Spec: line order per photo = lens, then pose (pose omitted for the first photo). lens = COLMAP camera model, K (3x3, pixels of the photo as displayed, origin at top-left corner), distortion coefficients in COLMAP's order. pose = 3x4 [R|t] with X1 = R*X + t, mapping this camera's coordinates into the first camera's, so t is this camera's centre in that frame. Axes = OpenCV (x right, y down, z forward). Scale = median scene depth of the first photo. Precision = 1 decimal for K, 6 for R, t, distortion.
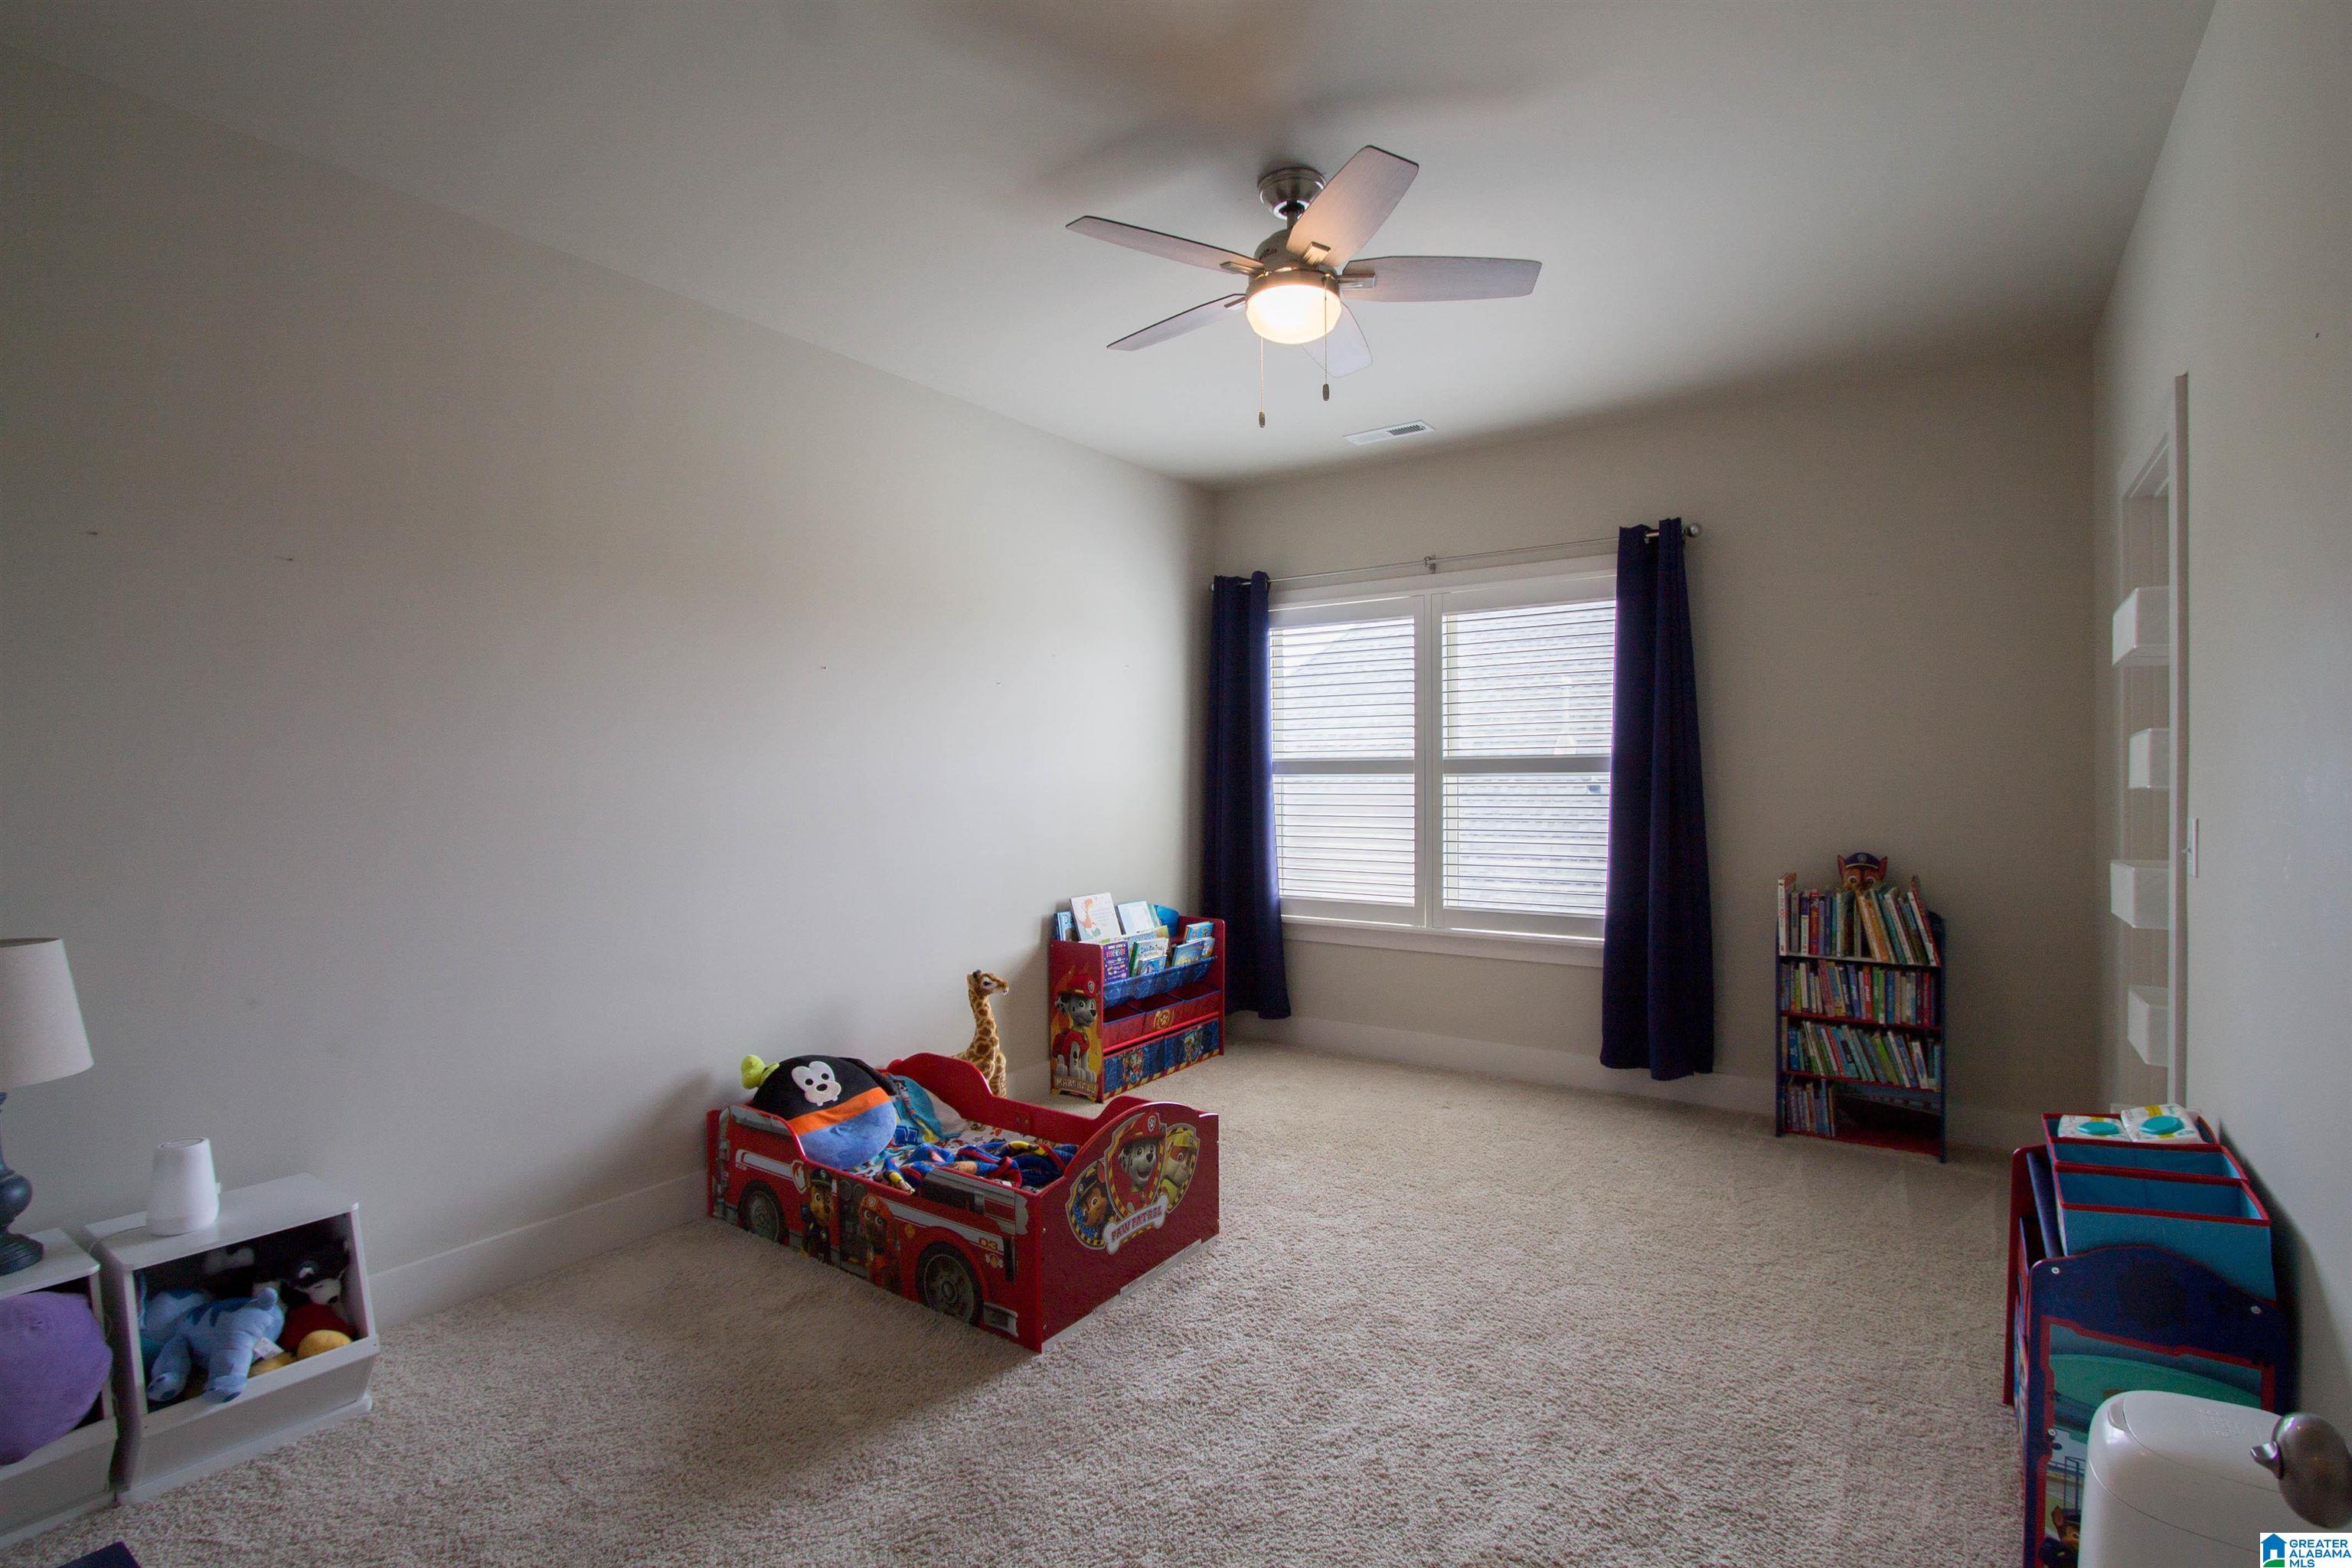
lens RADIAL K [[1093.1, 0, 1181.2], [0, 1093.1, 786.9], [0, 0, 1]] dist [-0.015828, 0.000363]
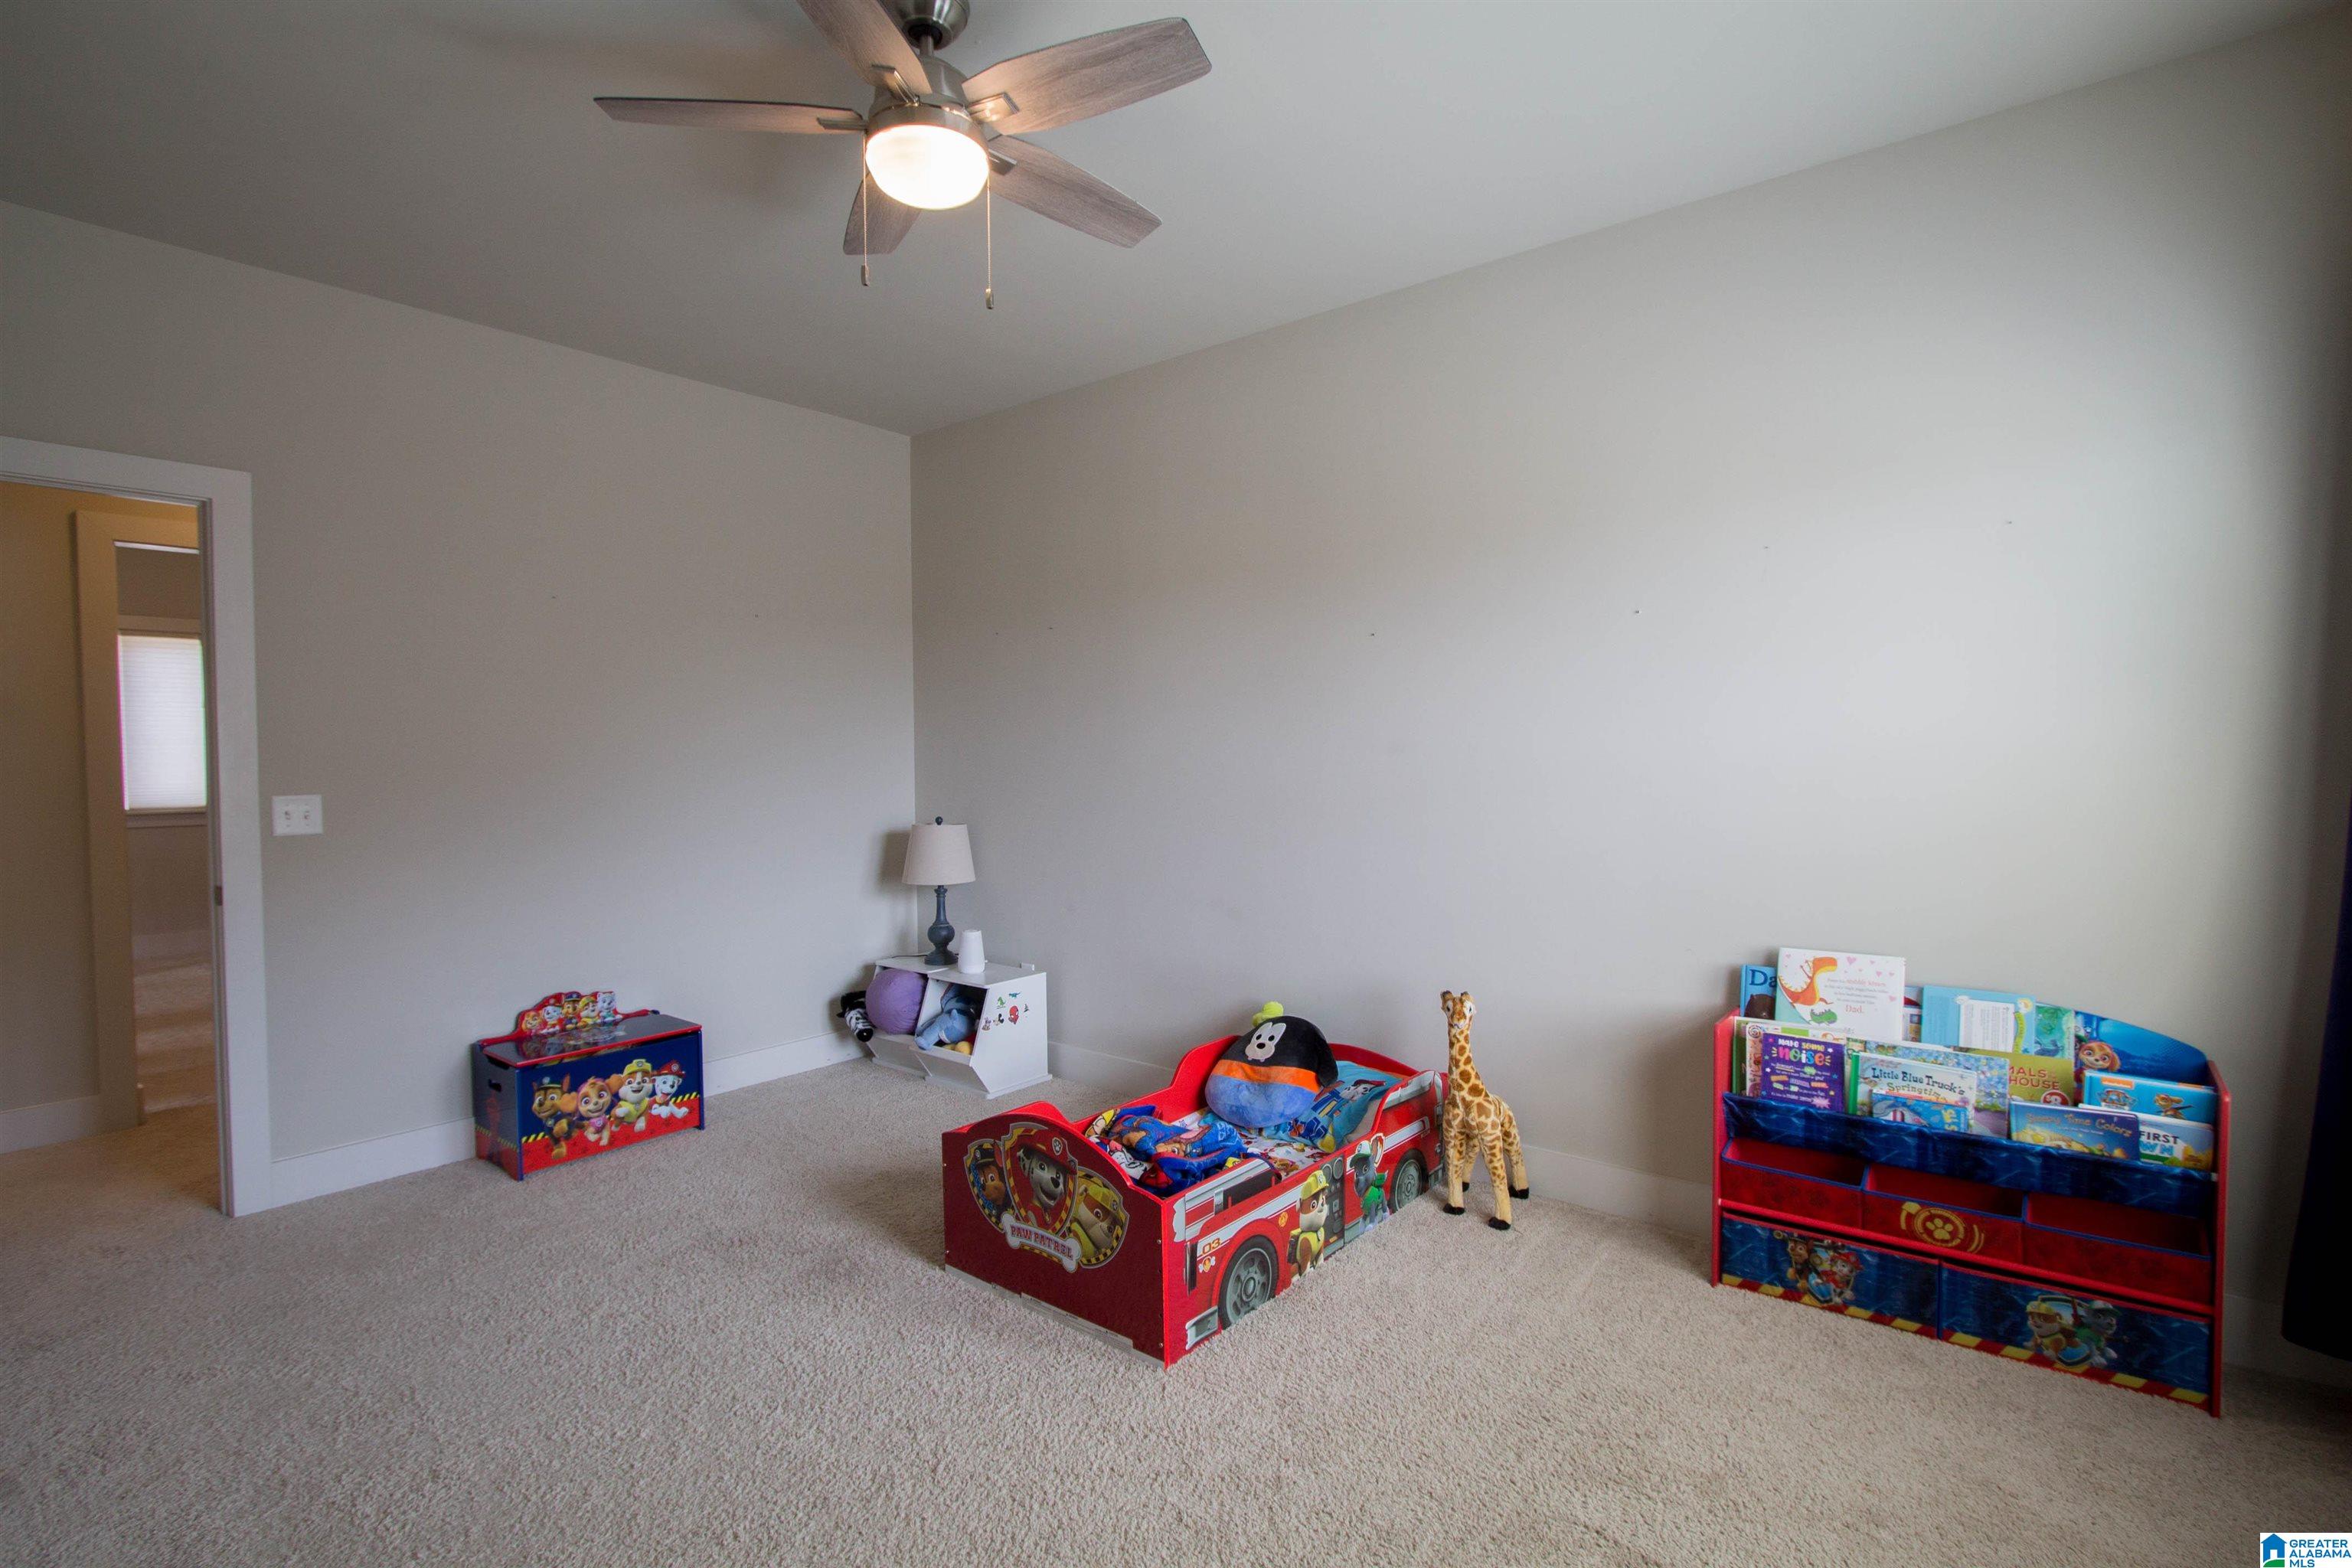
lens RADIAL K [[1093.1, 0, 1180.9], [0, 1093.1, 778.5], [0, 0, 1]] dist [-0.015828, 0.000363]
pose [[-0.071642, 0.028062, -0.997036, 0.825504], [0.004453, 0.999603, 0.027815, -0.013389], [0.997420, -0.002447, -0.071738, 1.145567]]
